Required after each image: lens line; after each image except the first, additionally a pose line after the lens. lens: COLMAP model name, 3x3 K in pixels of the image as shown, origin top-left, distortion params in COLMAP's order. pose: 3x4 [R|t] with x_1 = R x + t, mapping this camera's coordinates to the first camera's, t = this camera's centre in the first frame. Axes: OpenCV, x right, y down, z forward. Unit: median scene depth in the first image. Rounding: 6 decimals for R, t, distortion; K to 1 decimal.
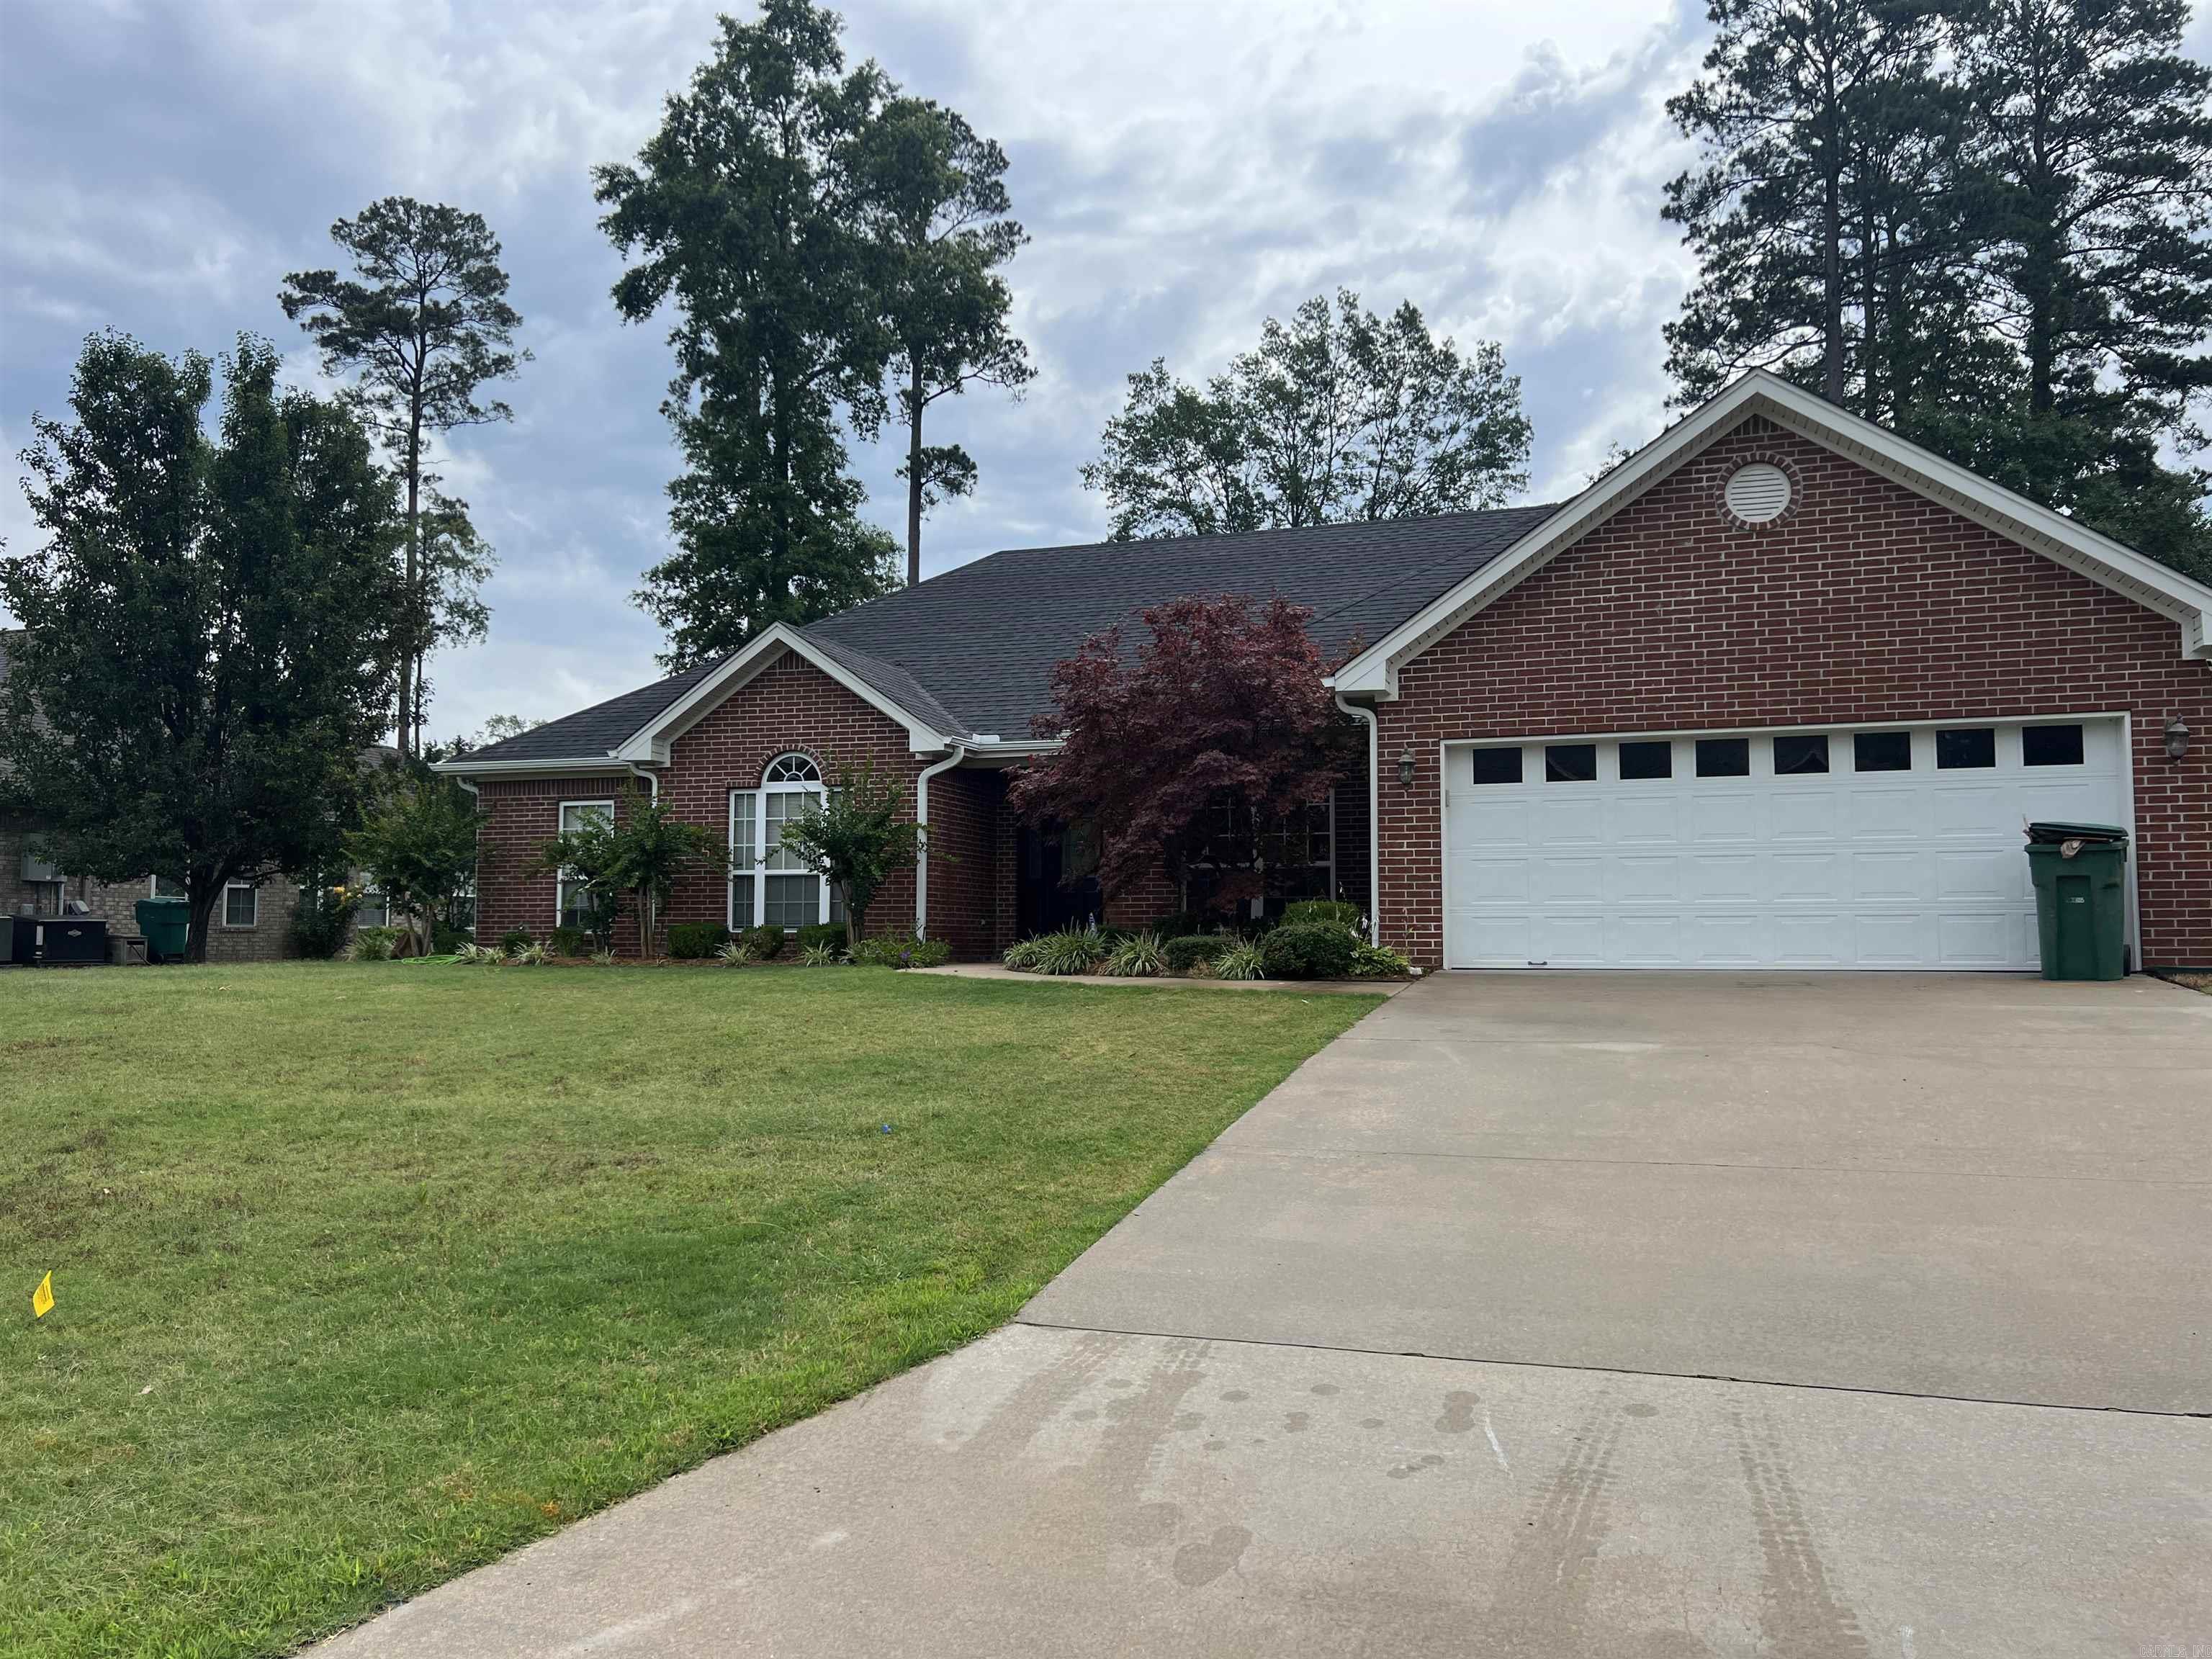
lens RADIAL K [[1637.9, 0, 1112.9], [0, 1637.9, 818.8], [0, 0, 1]] dist [0.068865, -0.066777]
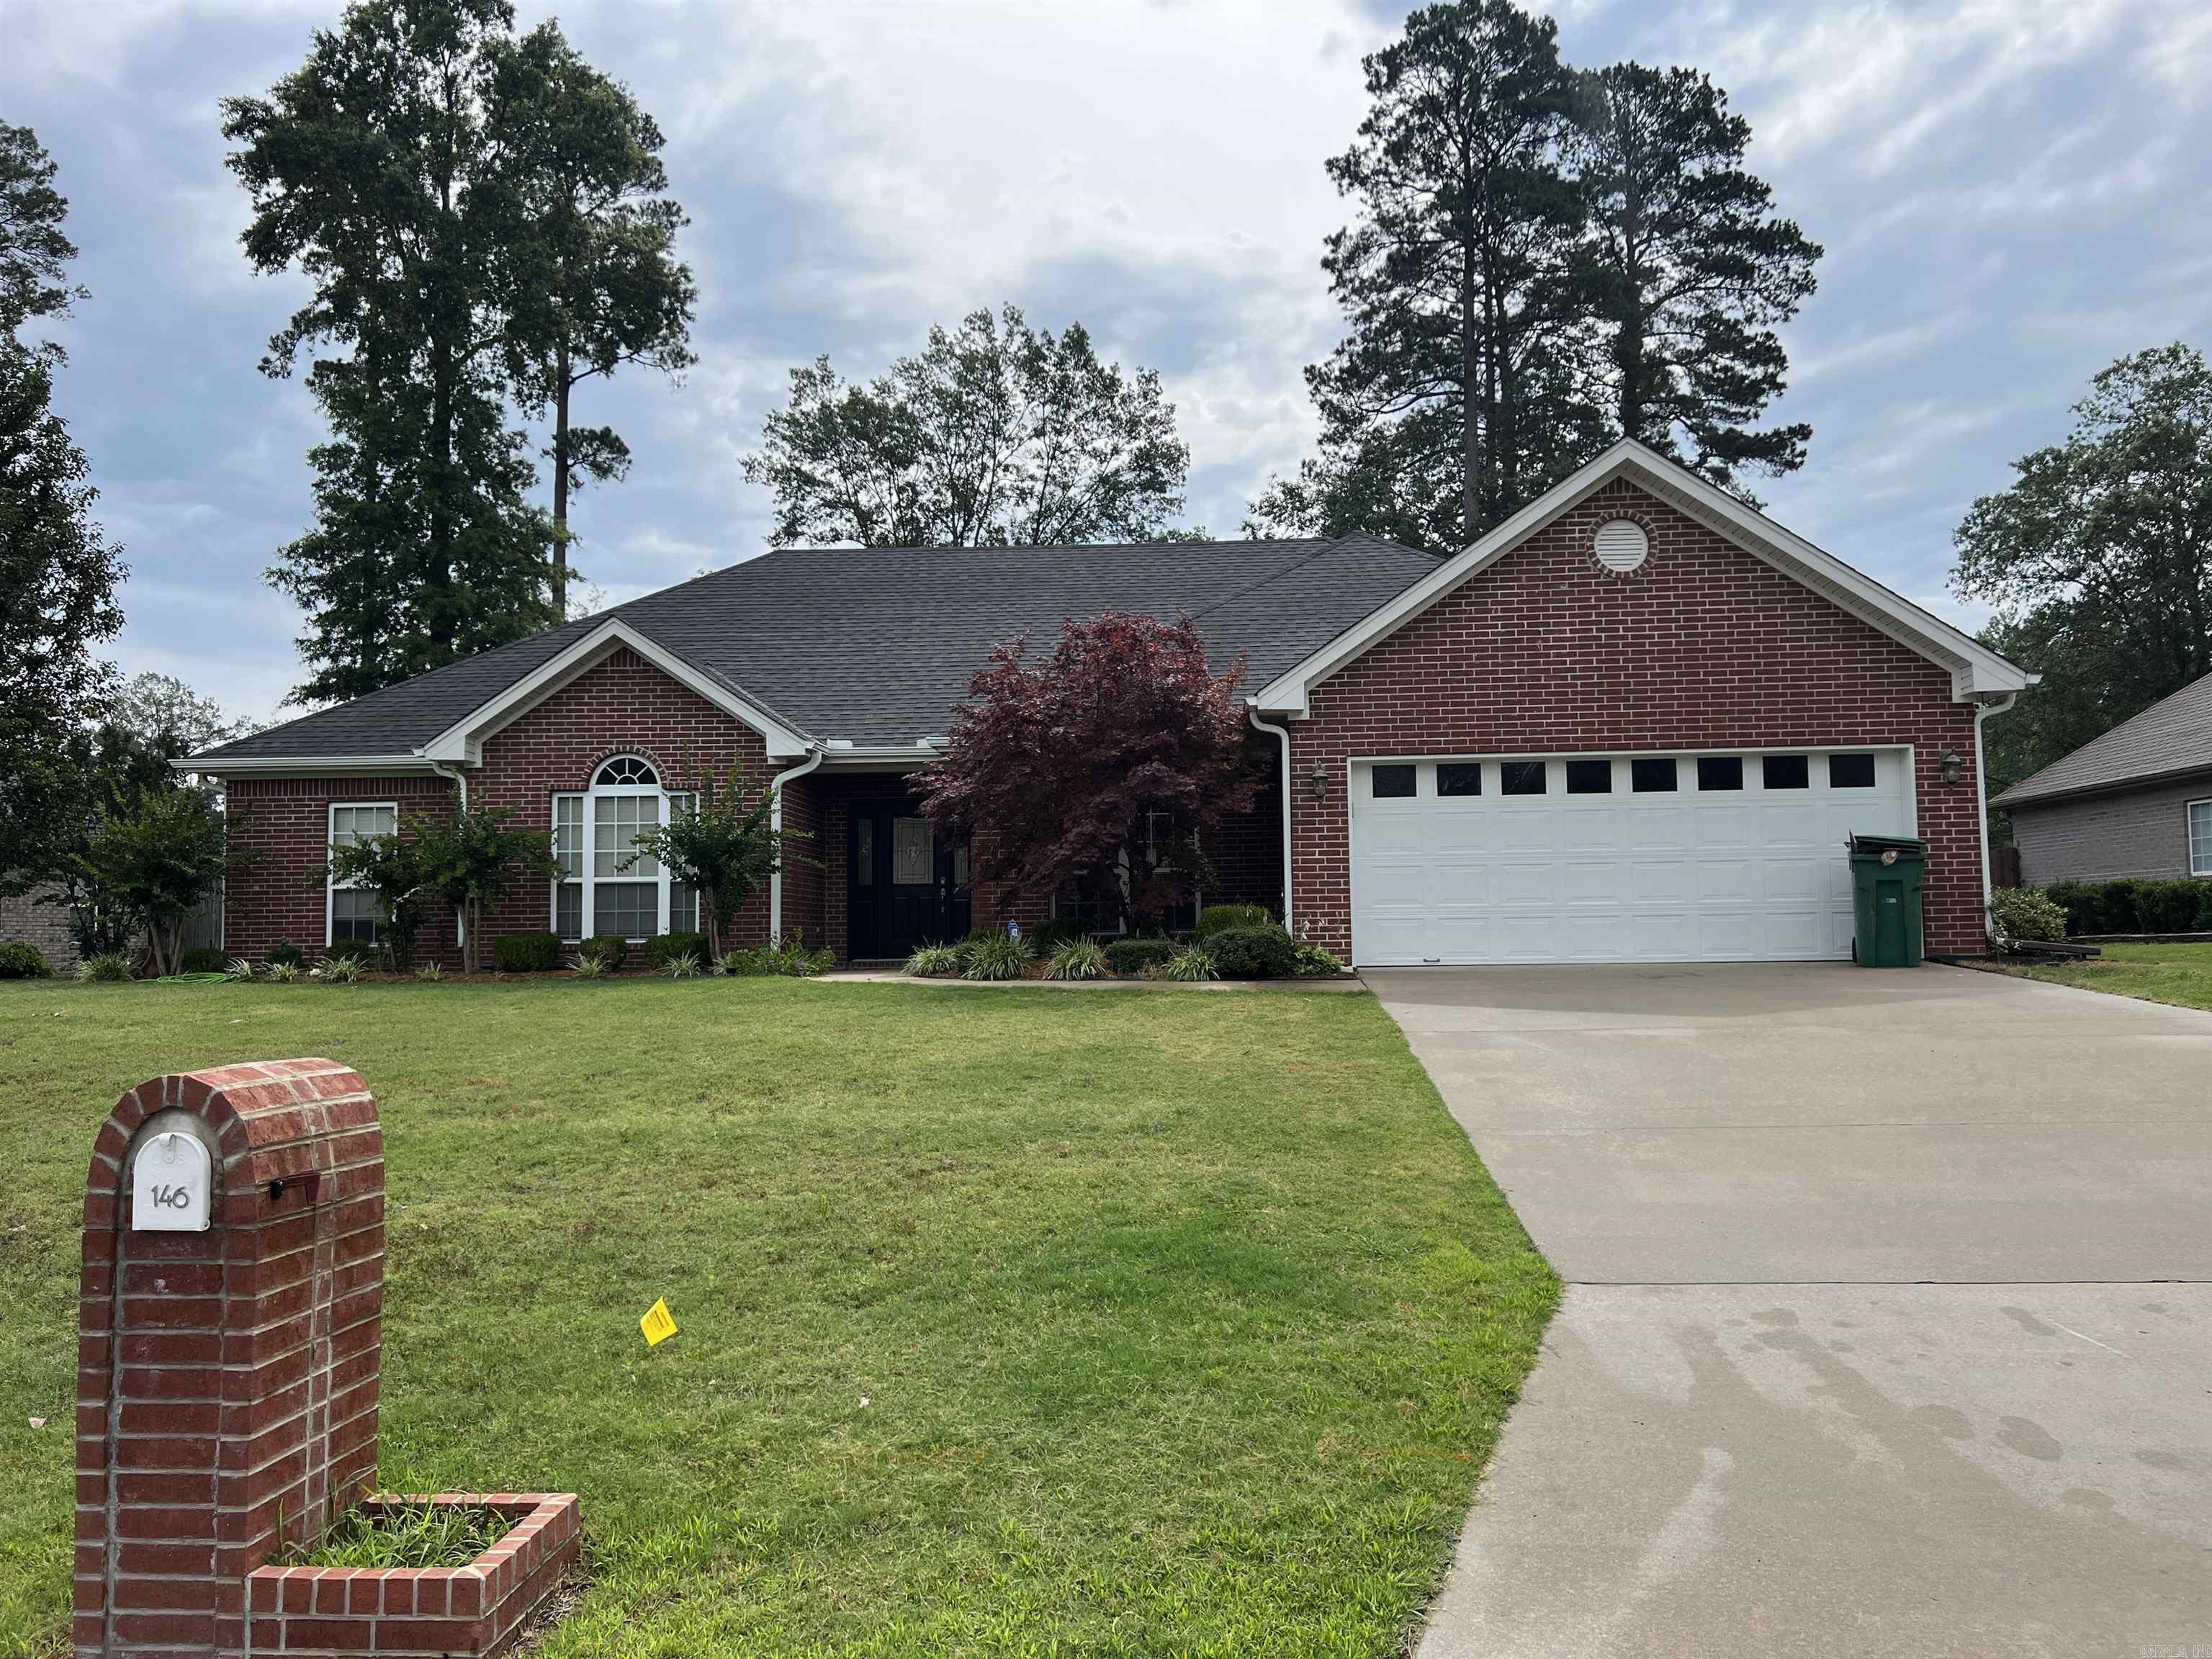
lens RADIAL K [[1640.5, 0, 1078.6], [0, 1640.5, 835.4], [0, 0, 1]] dist [0.078593, -0.115440]
pose [[0.964436, 0.003557, 0.264294, -0.109303], [-0.006121, 0.999942, 0.008877, -0.001920], [-0.264247, -0.010179, 0.964401, -0.001559]]
